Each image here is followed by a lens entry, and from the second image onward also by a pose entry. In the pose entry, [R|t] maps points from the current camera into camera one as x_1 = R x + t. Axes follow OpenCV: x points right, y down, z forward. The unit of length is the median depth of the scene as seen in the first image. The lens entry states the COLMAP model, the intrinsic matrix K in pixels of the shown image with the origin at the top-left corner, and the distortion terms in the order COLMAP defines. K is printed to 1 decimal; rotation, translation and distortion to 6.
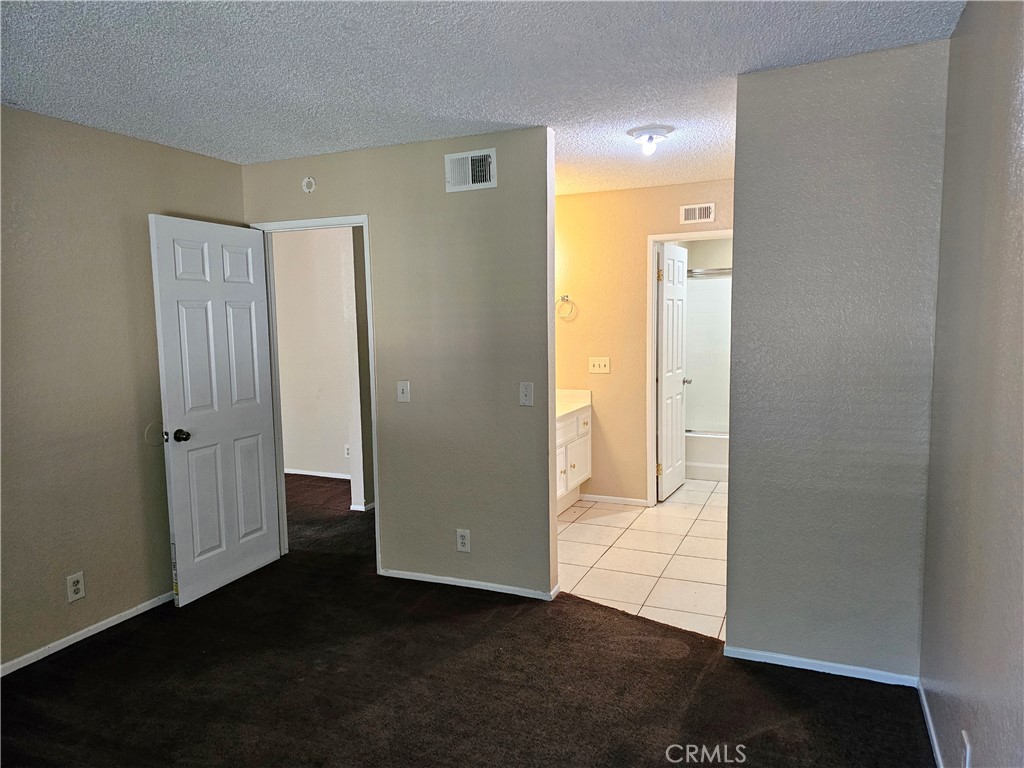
lens RADIAL K [[681.7, 0, 512.5], [0, 681.7, 388.0], [0, 0, 1]] dist [0.058137, -0.001895]
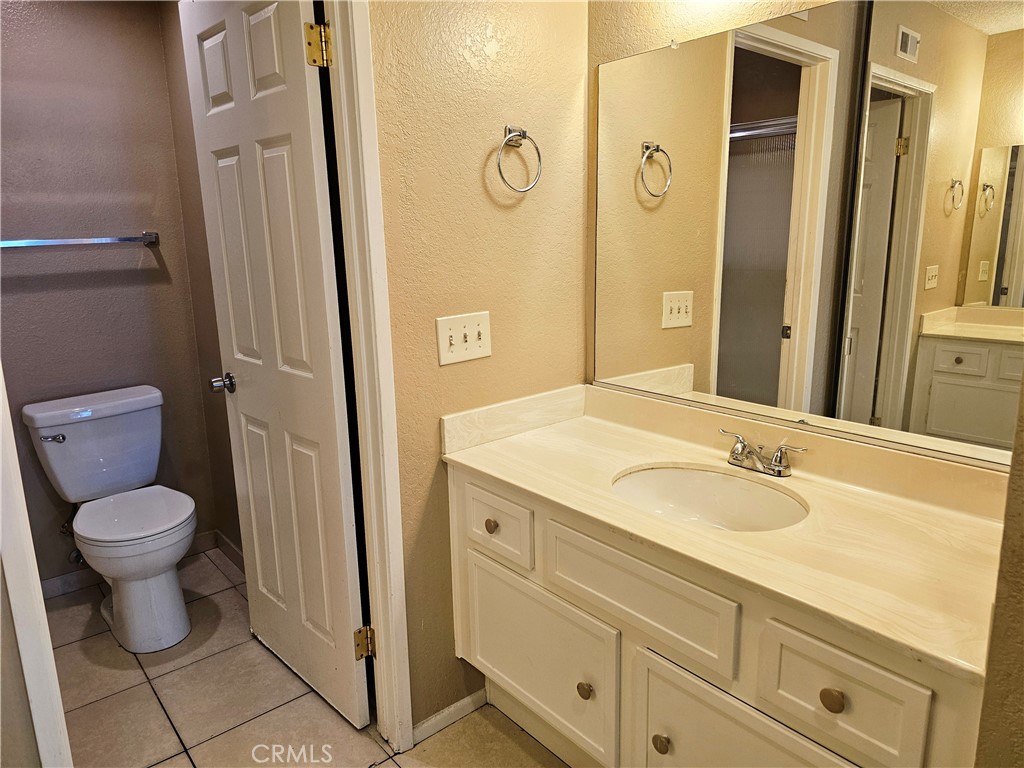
lens RADIAL K [[676.8, 0, 510.9], [0, 676.8, 381.4], [0, 0, 1]] dist [0.018218, -0.004439]
pose [[0.417365, -0.172886, 0.892142, -0.332943], [0.100508, 0.984495, 0.143763, -0.061851], [-0.903164, 0.029666, 0.428270, 0.898268]]
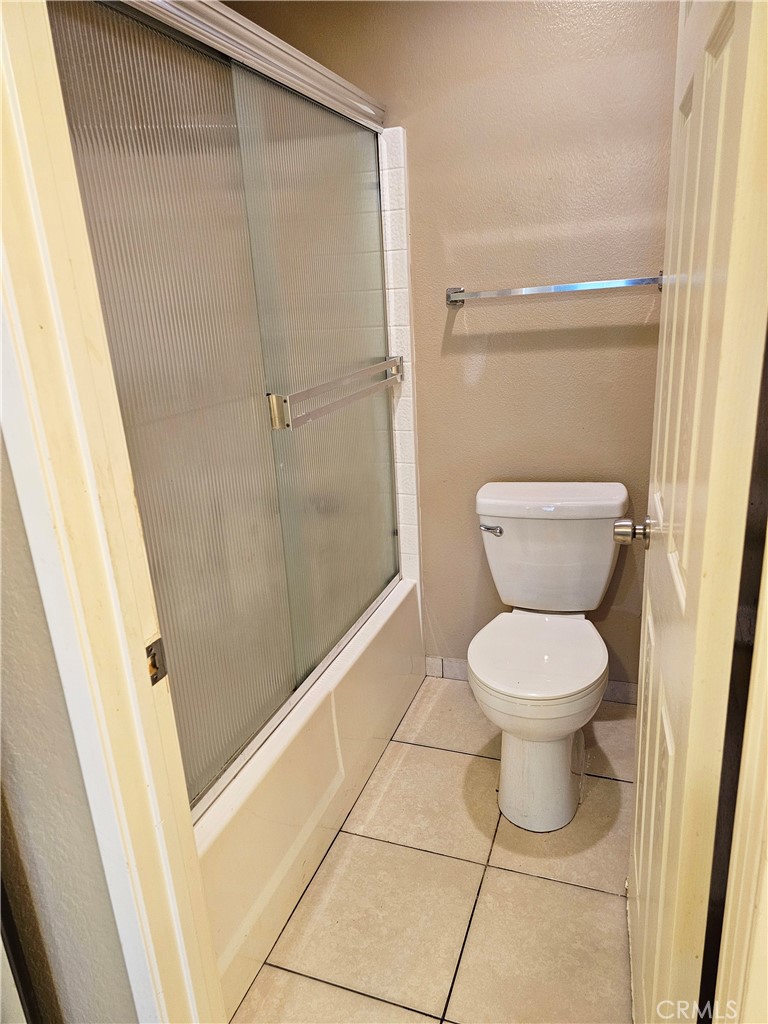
lens RADIAL K [[676.8, 0, 389.3], [0, 676.8, 511.4], [0, 0, 1]] dist [0.018218, -0.004439]
pose [[0.997051, -0.053427, 0.055095, -0.160763], [0.041349, 0.978753, 0.200831, -0.078074], [-0.064654, -0.197961, 0.978075, 0.986394]]
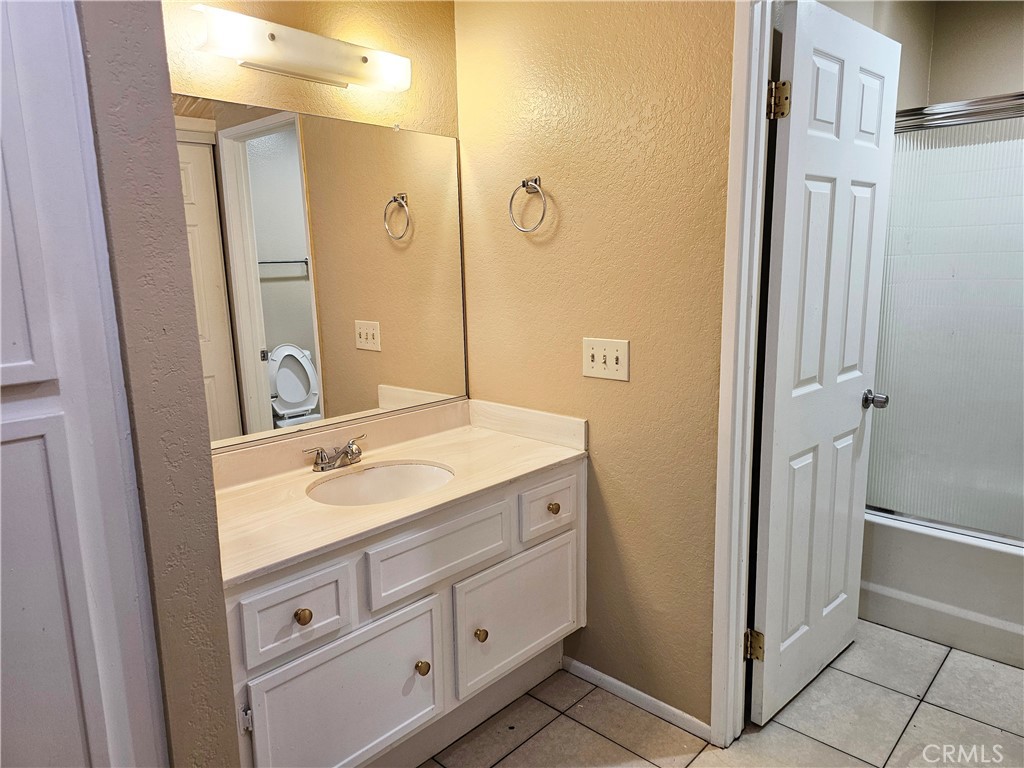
lens RADIAL K [[676.8, 0, 510.9], [0, 676.8, 381.4], [0, 0, 1]] dist [0.018218, -0.004439]
pose [[0.945643, 0.056149, -0.320321, 0.198412], [-0.031362, 0.996137, 0.082027, -0.049581], [0.323689, -0.067522, 0.943751, 0.614208]]
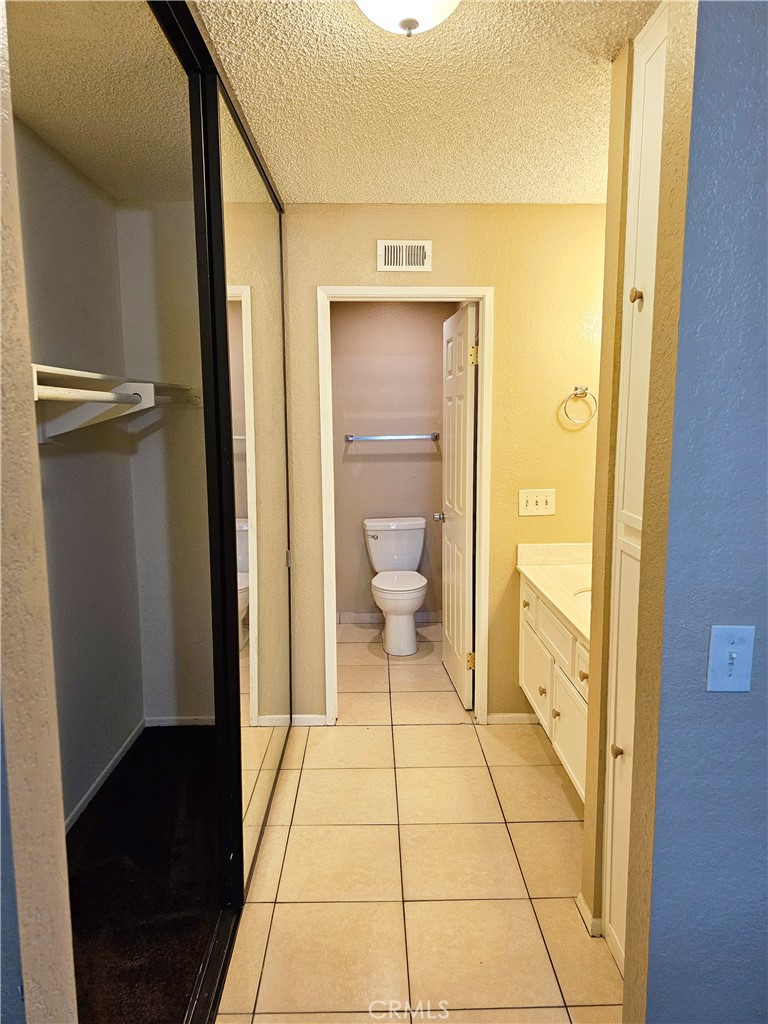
lens RADIAL K [[676.8, 0, 389.3], [0, 676.8, 511.4], [0, 0, 1]] dist [0.018218, -0.004439]
pose [[0.901140, -0.042931, 0.431398, -0.413086], [0.029859, 0.998868, 0.037033, -0.056074], [-0.432499, -0.020491, 0.901401, 0.597123]]
